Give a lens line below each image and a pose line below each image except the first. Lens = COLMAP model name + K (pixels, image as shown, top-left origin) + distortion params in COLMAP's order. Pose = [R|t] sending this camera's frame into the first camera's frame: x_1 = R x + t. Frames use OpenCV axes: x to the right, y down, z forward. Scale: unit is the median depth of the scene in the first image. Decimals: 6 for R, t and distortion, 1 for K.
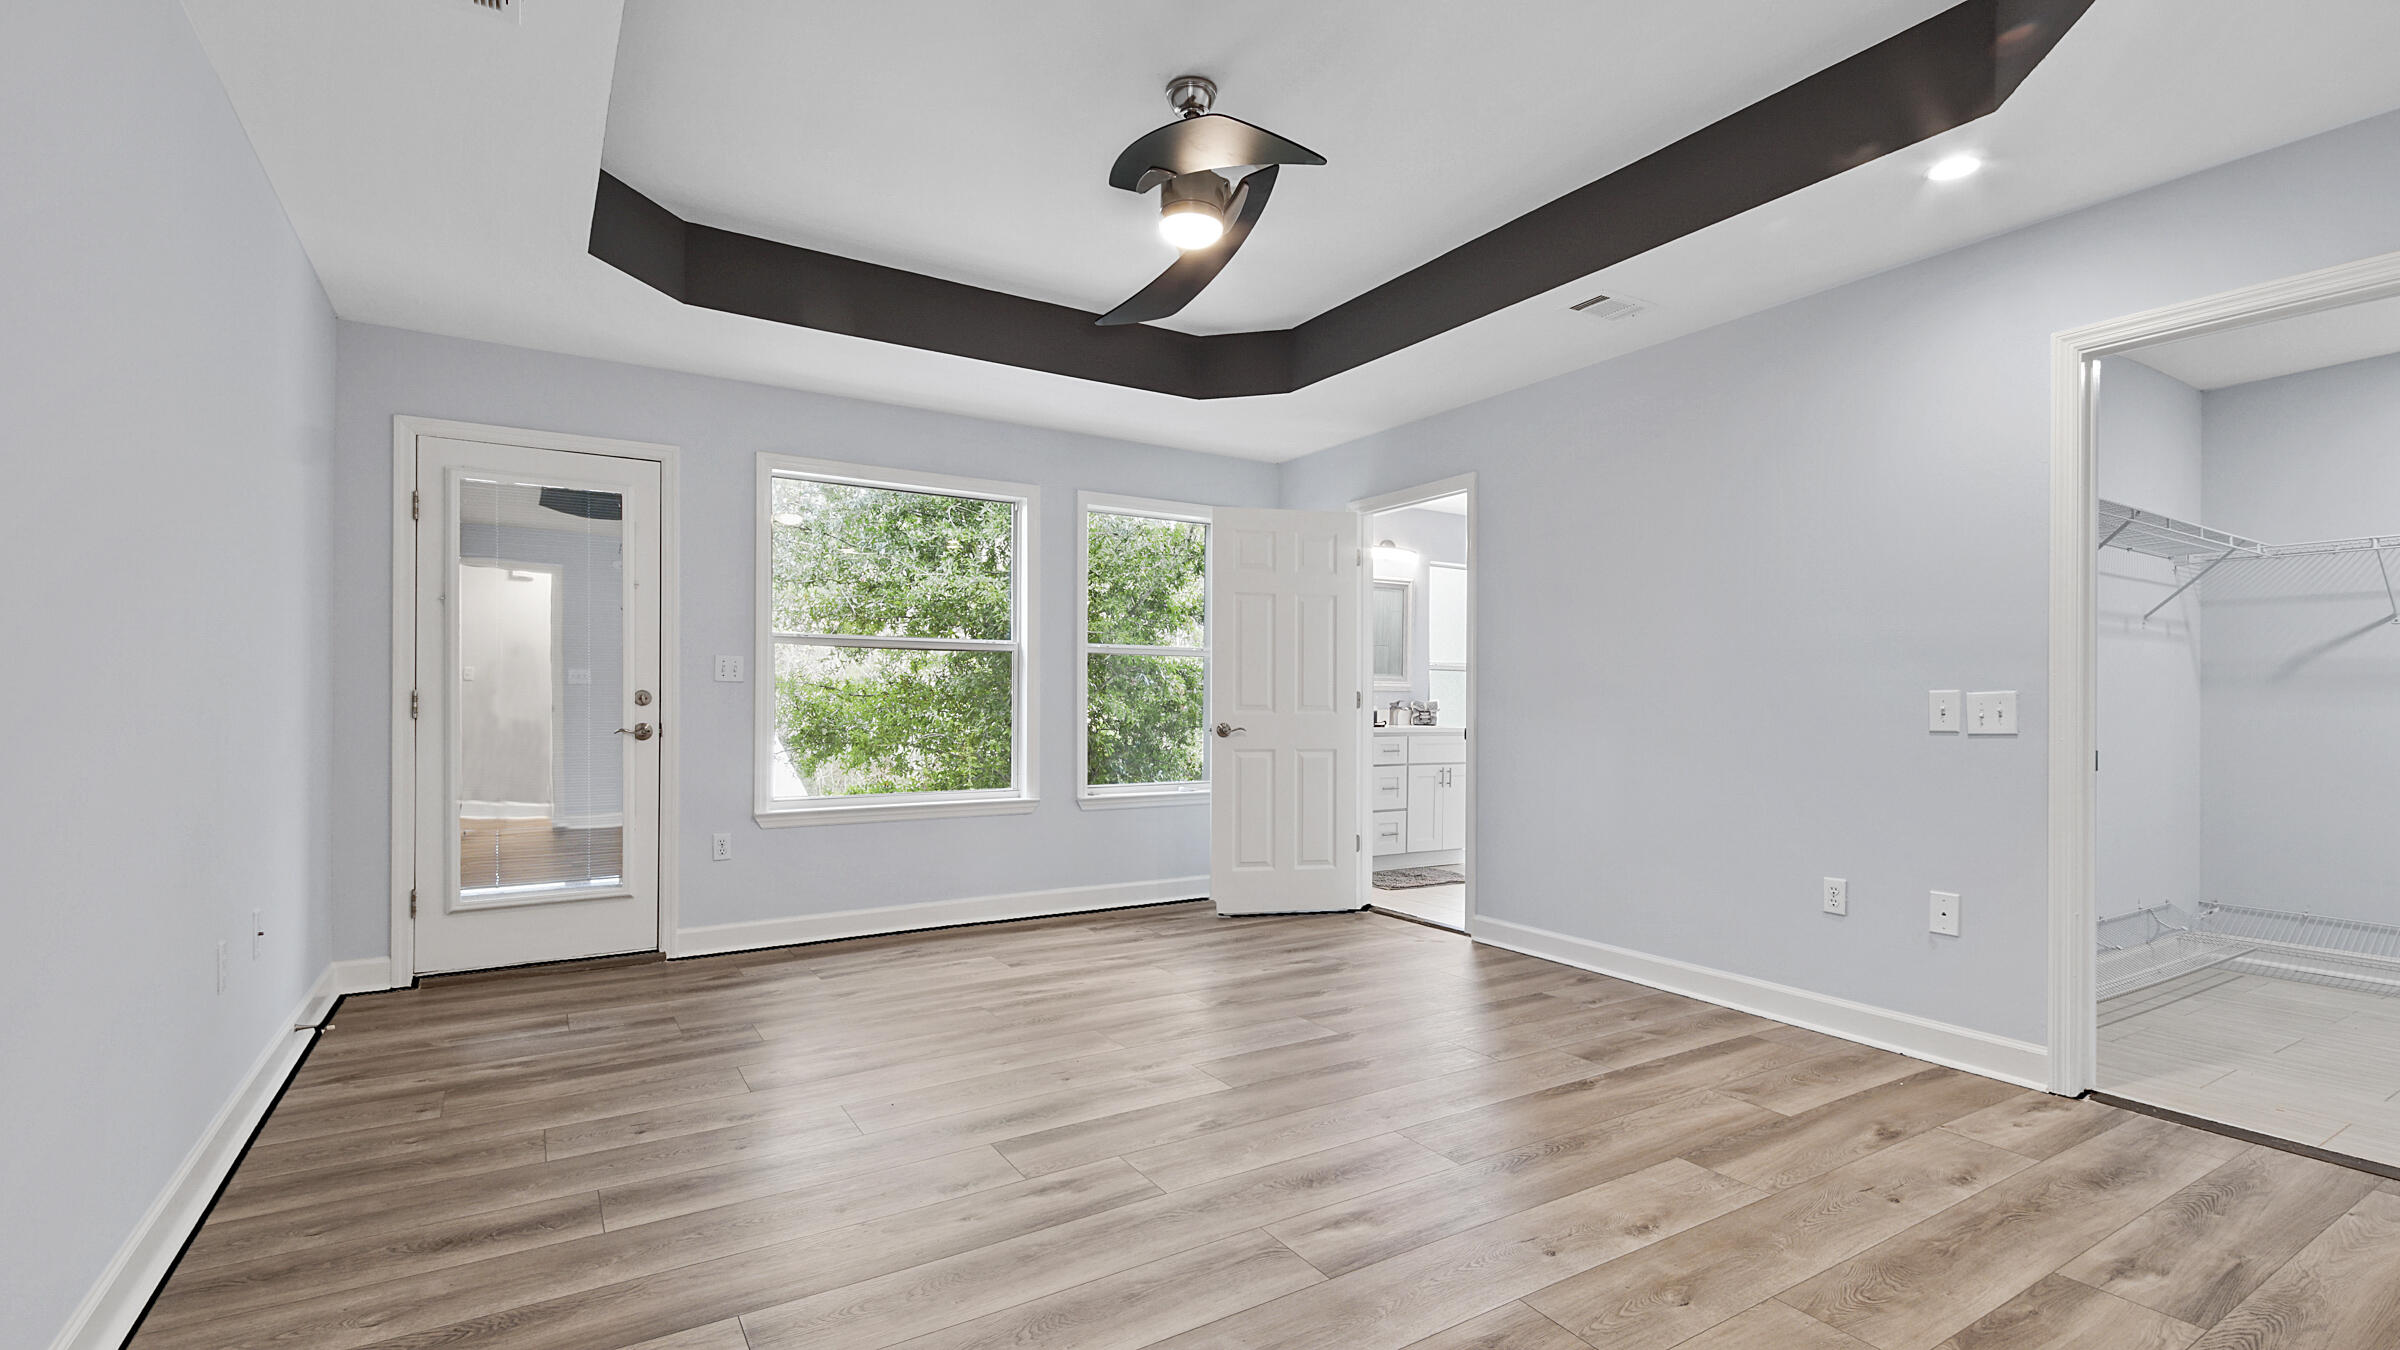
lens RADIAL K [[1064.3, 0, 1184.5], [0, 1064.3, 707.3], [0, 0, 1]] dist [0.026849, -0.011951]
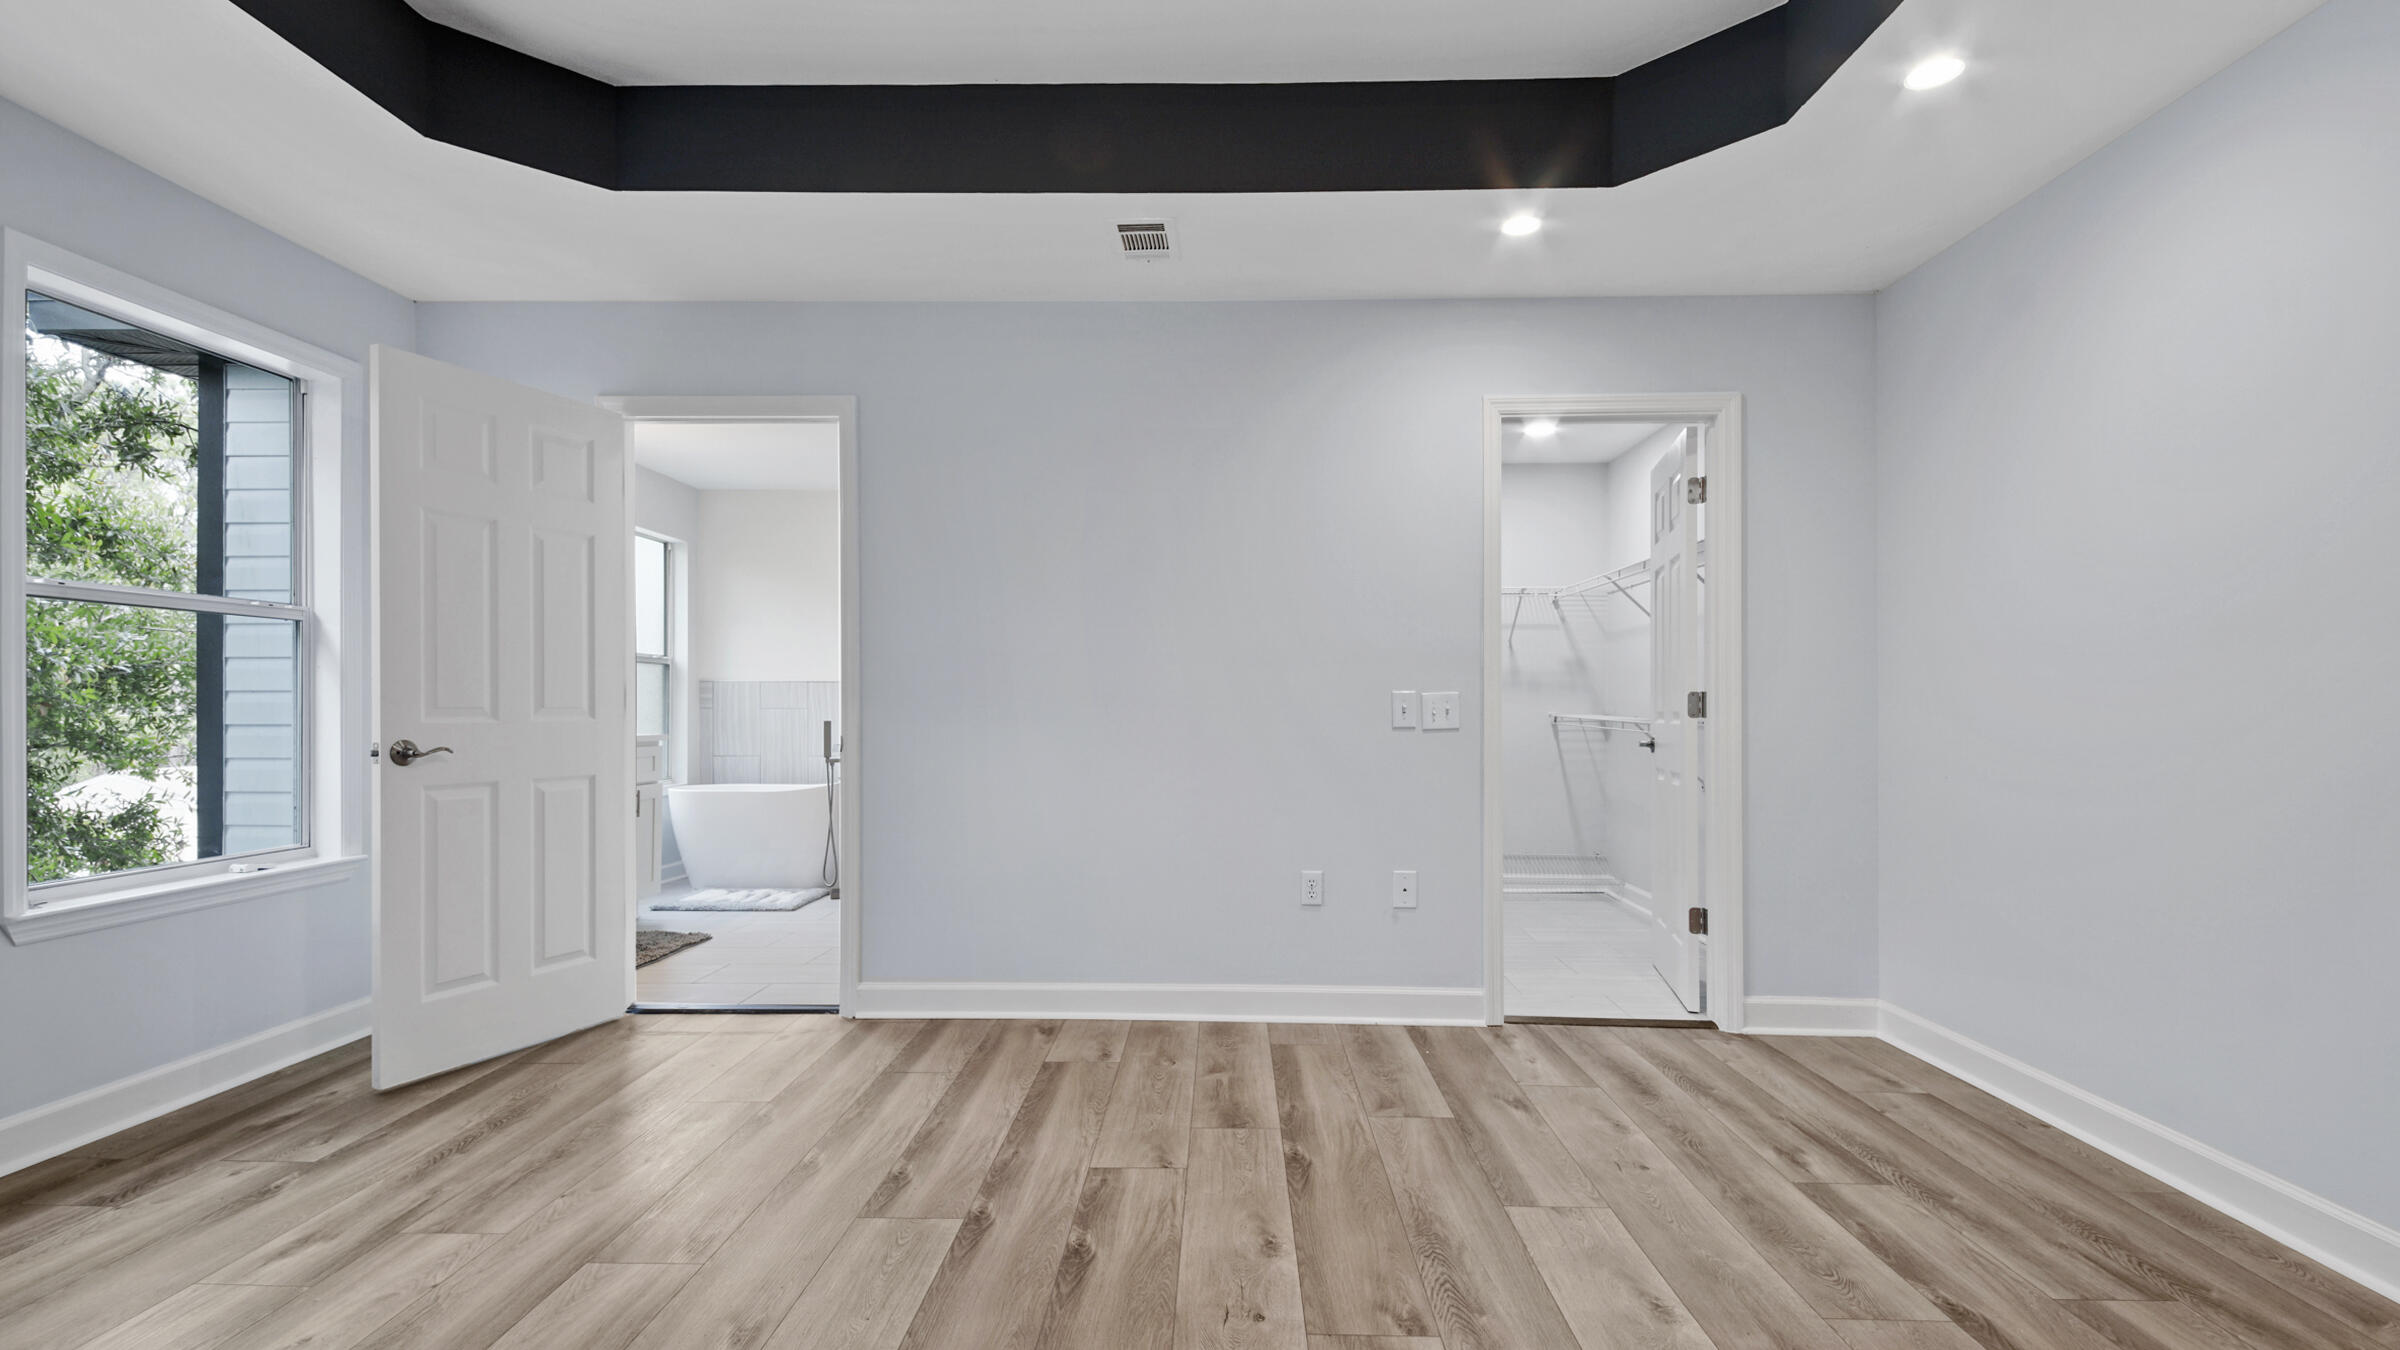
lens RADIAL K [[1064.3, 0, 1193.2], [0, 1064.3, 706.3], [0, 0, 1]] dist [0.026849, -0.011951]
pose [[0.544309, -0.003842, 0.838876, -0.261383], [0.004296, 0.999989, 0.001792, -0.002146], [-0.838874, 0.002628, 0.544320, 0.437001]]
